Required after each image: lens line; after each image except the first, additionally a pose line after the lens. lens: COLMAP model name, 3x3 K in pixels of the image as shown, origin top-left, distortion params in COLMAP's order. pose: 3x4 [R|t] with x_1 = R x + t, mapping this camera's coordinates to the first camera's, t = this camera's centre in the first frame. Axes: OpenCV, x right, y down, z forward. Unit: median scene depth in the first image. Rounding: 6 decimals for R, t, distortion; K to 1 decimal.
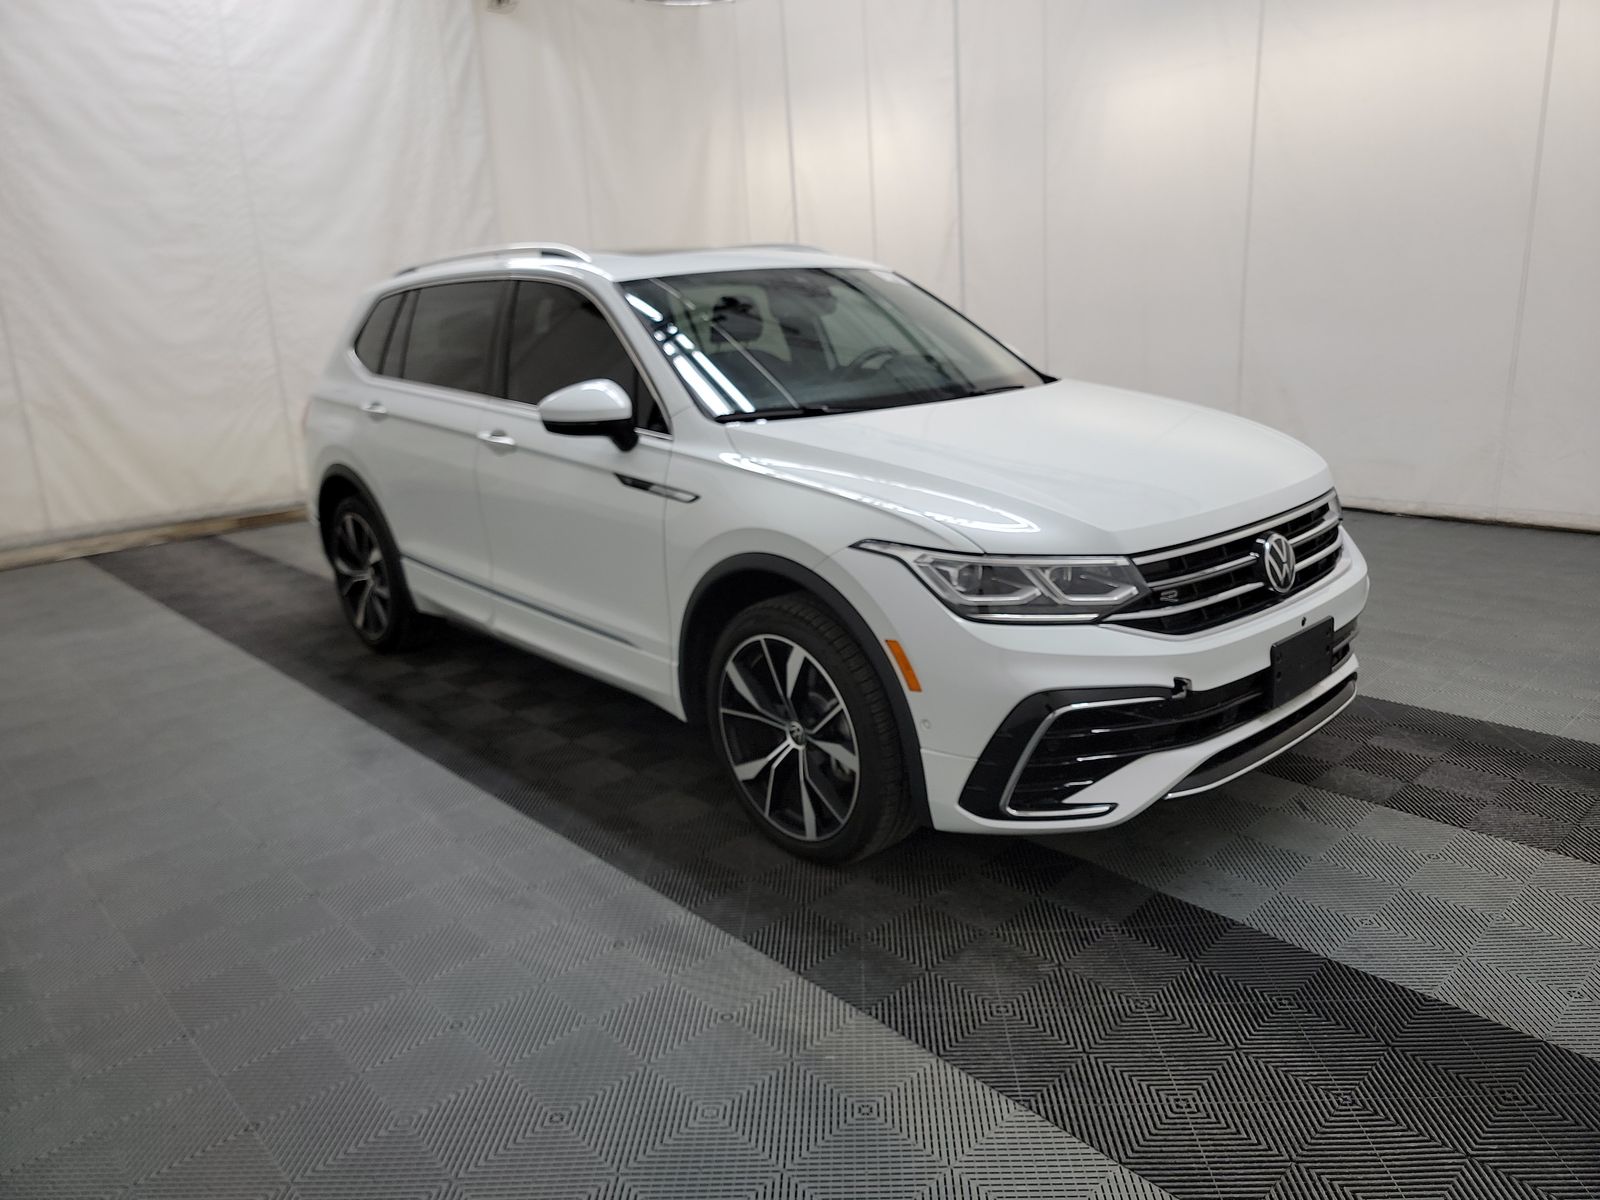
lens RADIAL K [[1128.1, 0, 828.3], [0, 1128.1, 591.5], [0, 0, 1]] dist [0.065521, -0.065862]
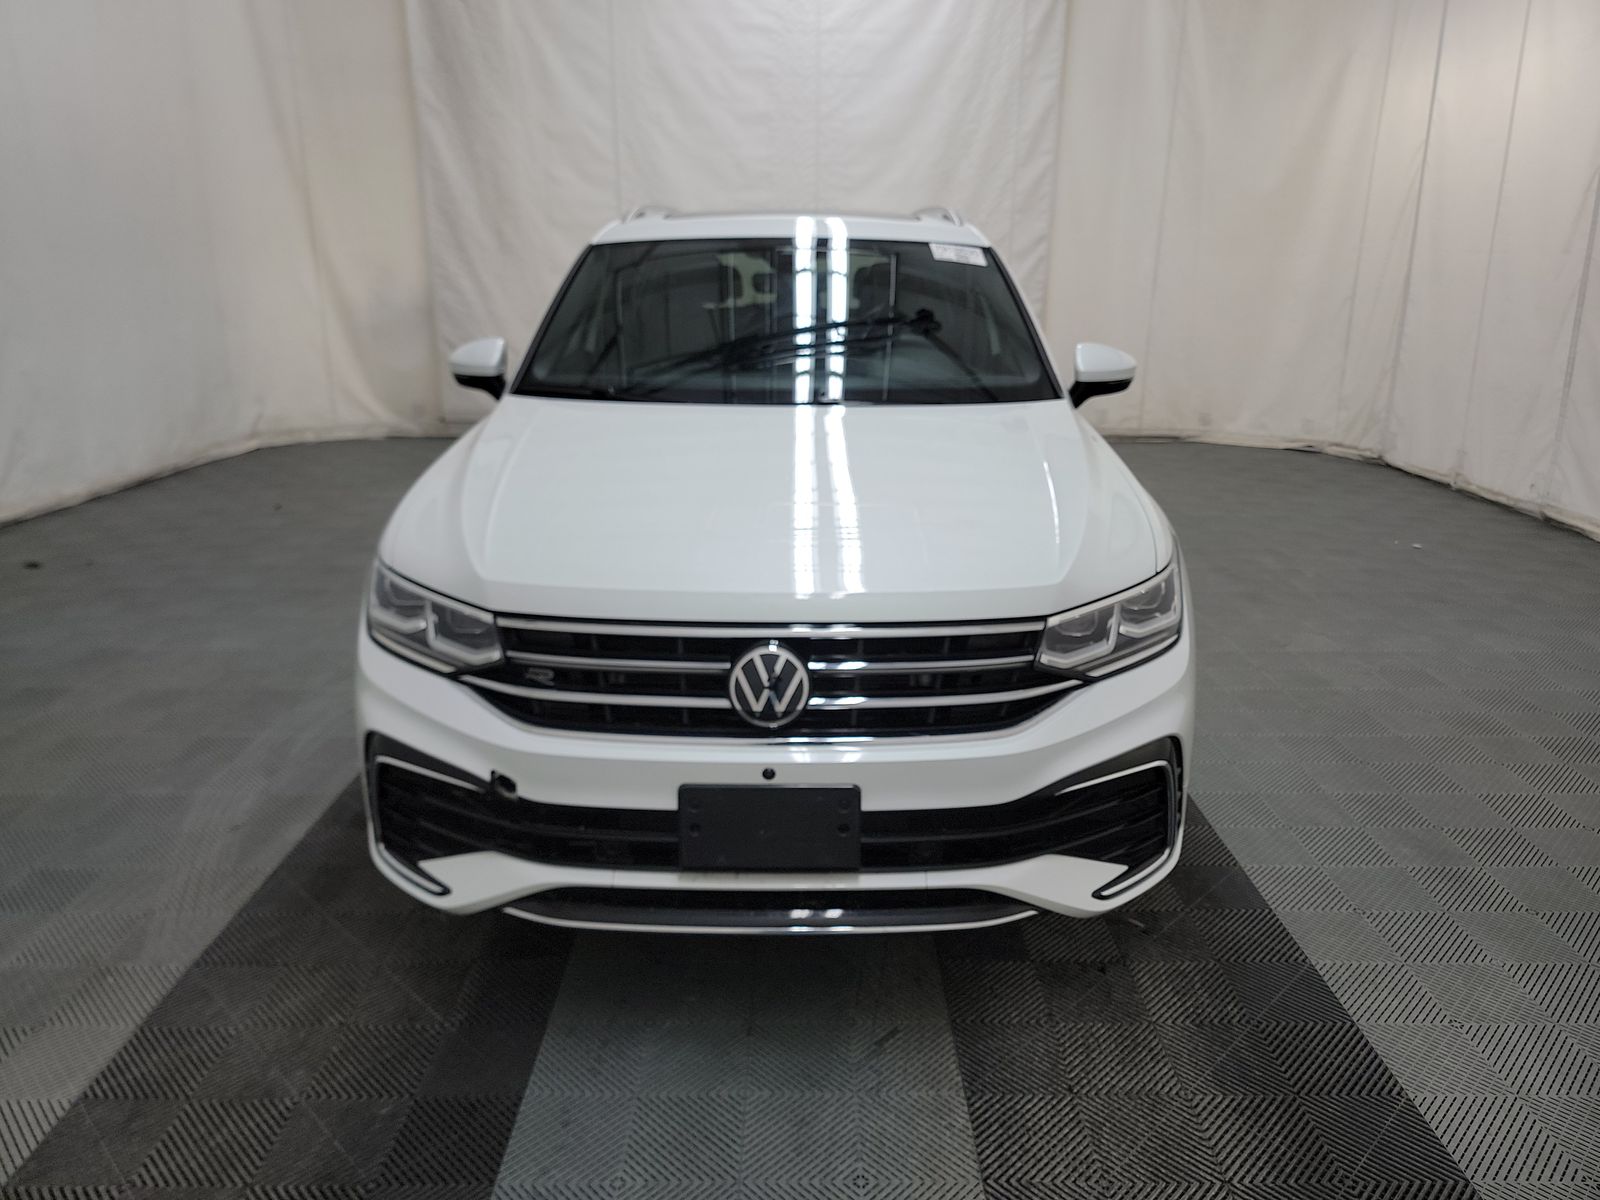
lens RADIAL K [[1143.9, 0, 801.4], [0, 1143.9, 565.3], [0, 0, 1]] dist [0.060129, -0.079372]
pose [[0.726705, 0.231853, -0.646640, 0.881838], [-0.214080, 0.970880, 0.107522, -0.186737], [0.652740, 0.060296, 0.755179, 0.460965]]
